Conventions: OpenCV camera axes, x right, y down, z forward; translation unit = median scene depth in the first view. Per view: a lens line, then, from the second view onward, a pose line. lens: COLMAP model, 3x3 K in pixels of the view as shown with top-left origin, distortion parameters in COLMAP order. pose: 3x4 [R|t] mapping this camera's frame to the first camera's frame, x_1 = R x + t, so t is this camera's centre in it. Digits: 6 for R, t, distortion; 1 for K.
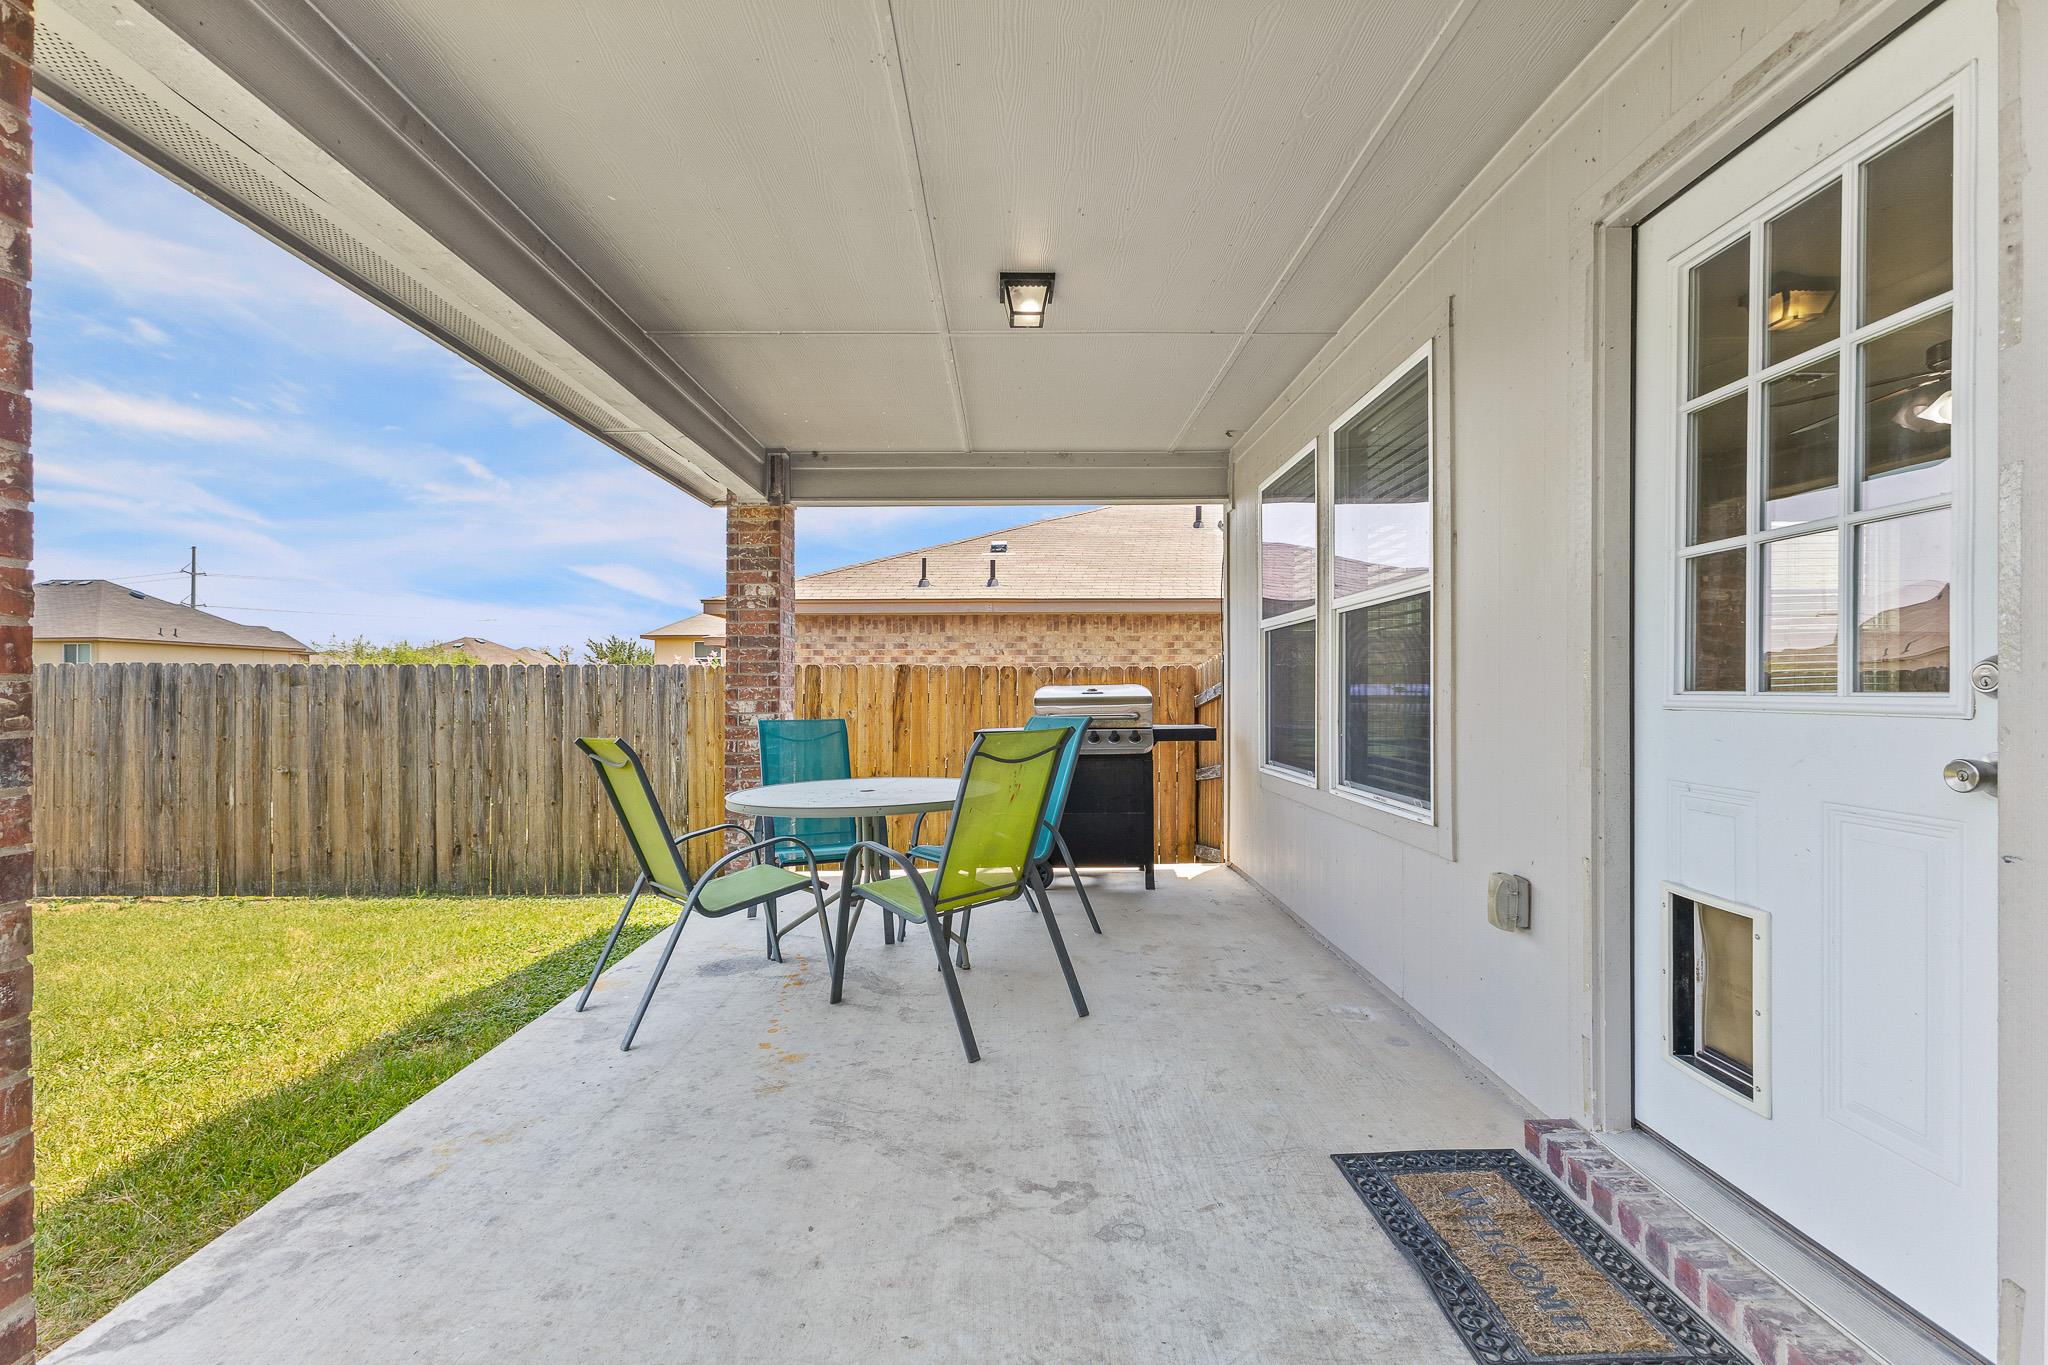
lens RADIAL K [[885.0, 0, 1021.2], [0, 885.0, 661.1], [0, 0, 1]] dist [0.011517, -0.000349]
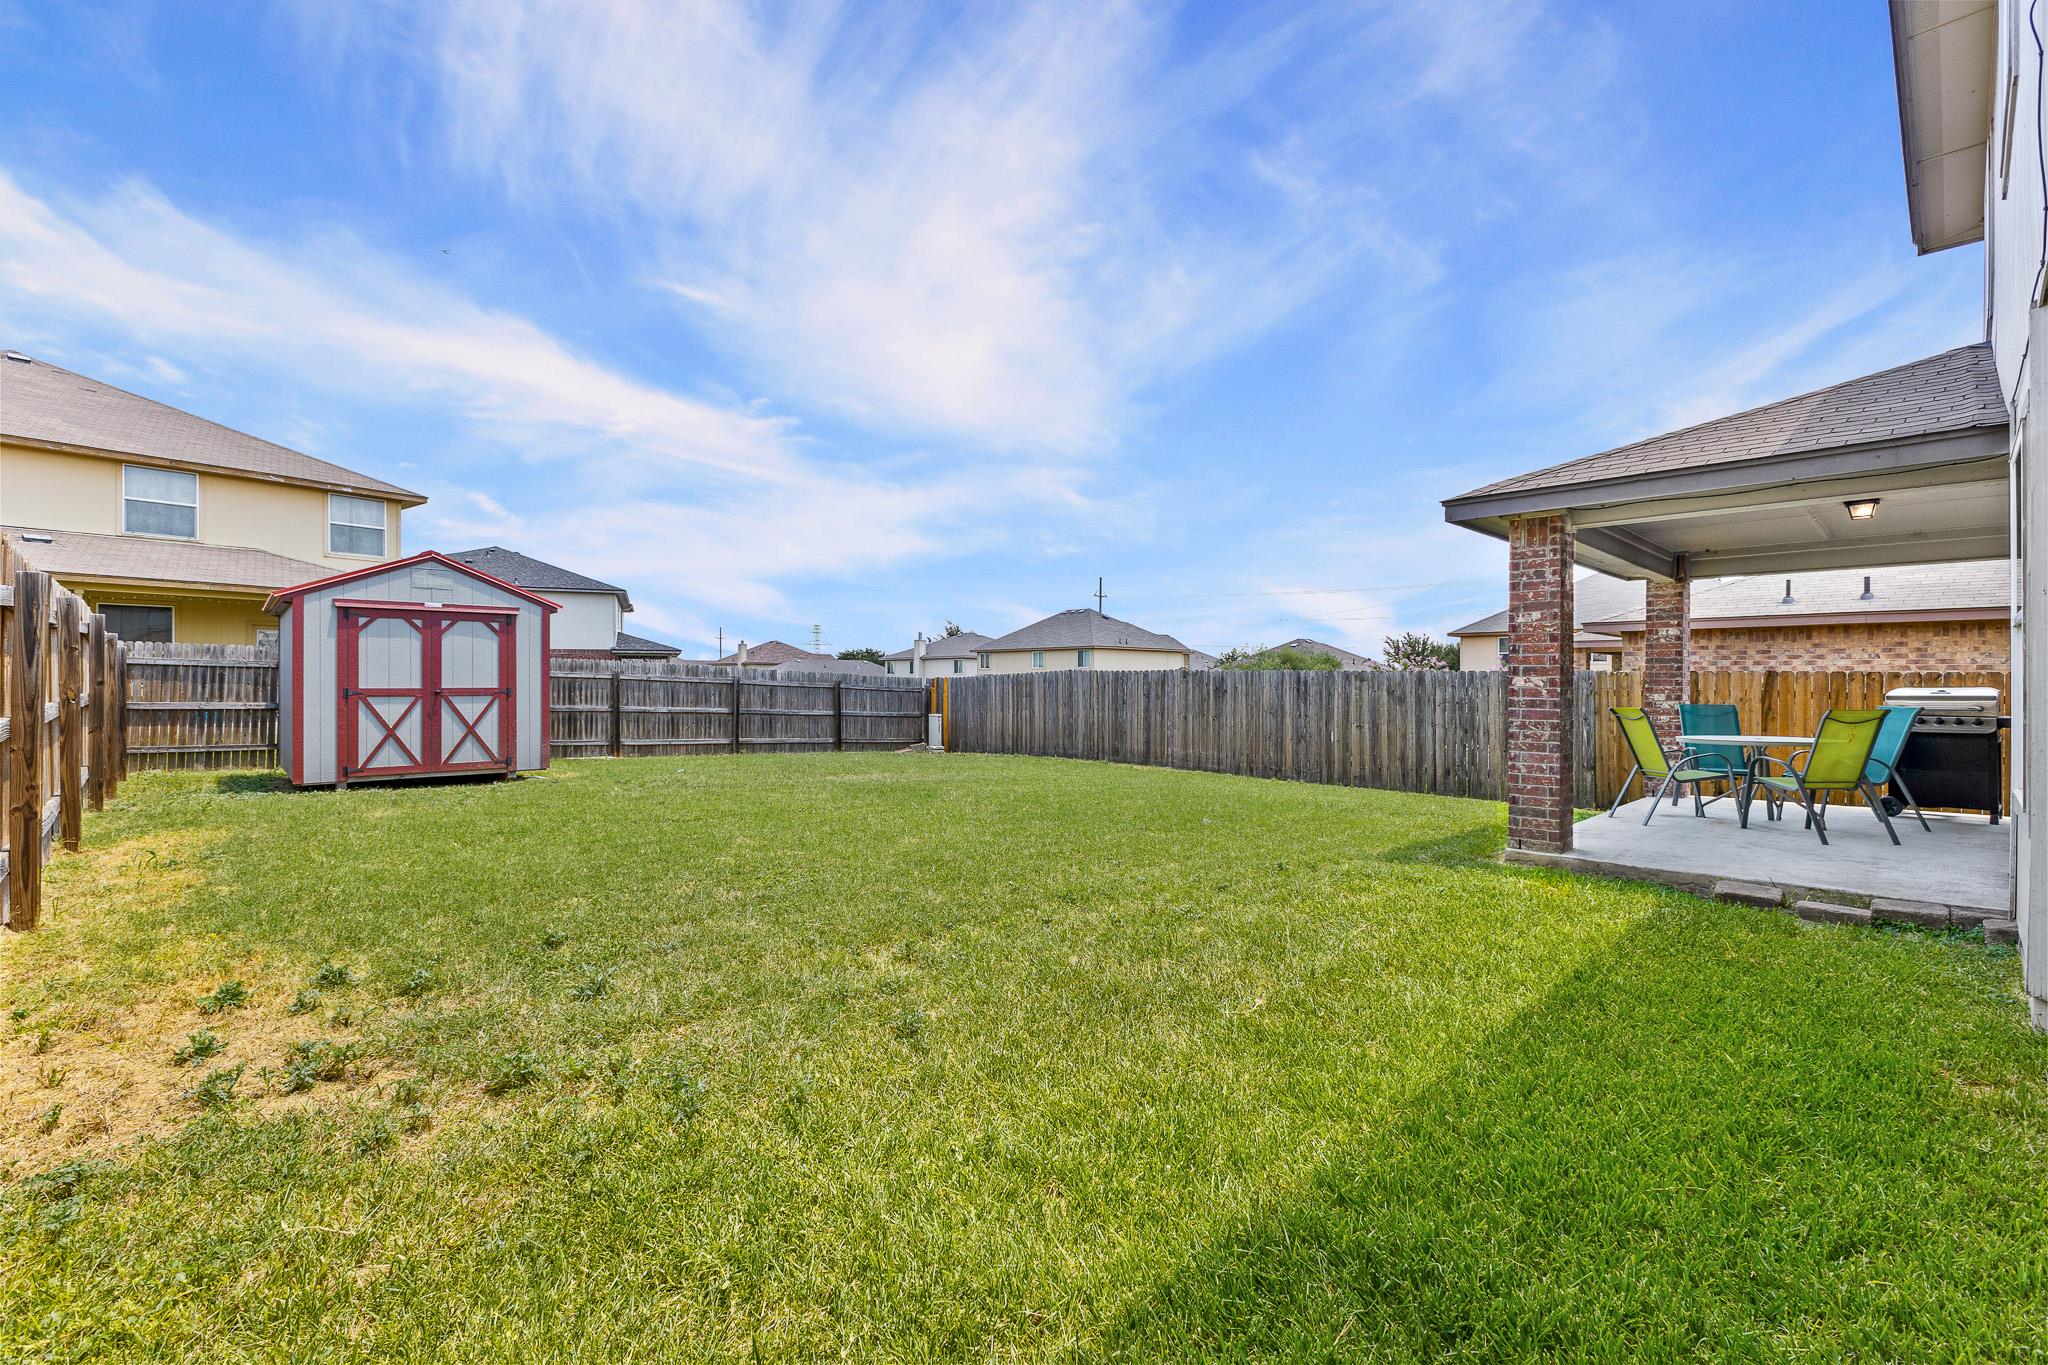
lens RADIAL K [[901.9, 0, 993.8], [0, 901.9, 679.9], [0, 0, 1]] dist [0.010126, -0.000771]
pose [[0.682163, 0.006892, -0.731168, 0.085297], [0.017015, 0.999535, 0.025297, -0.040324], [0.731002, -0.029698, 0.681728, -0.943333]]
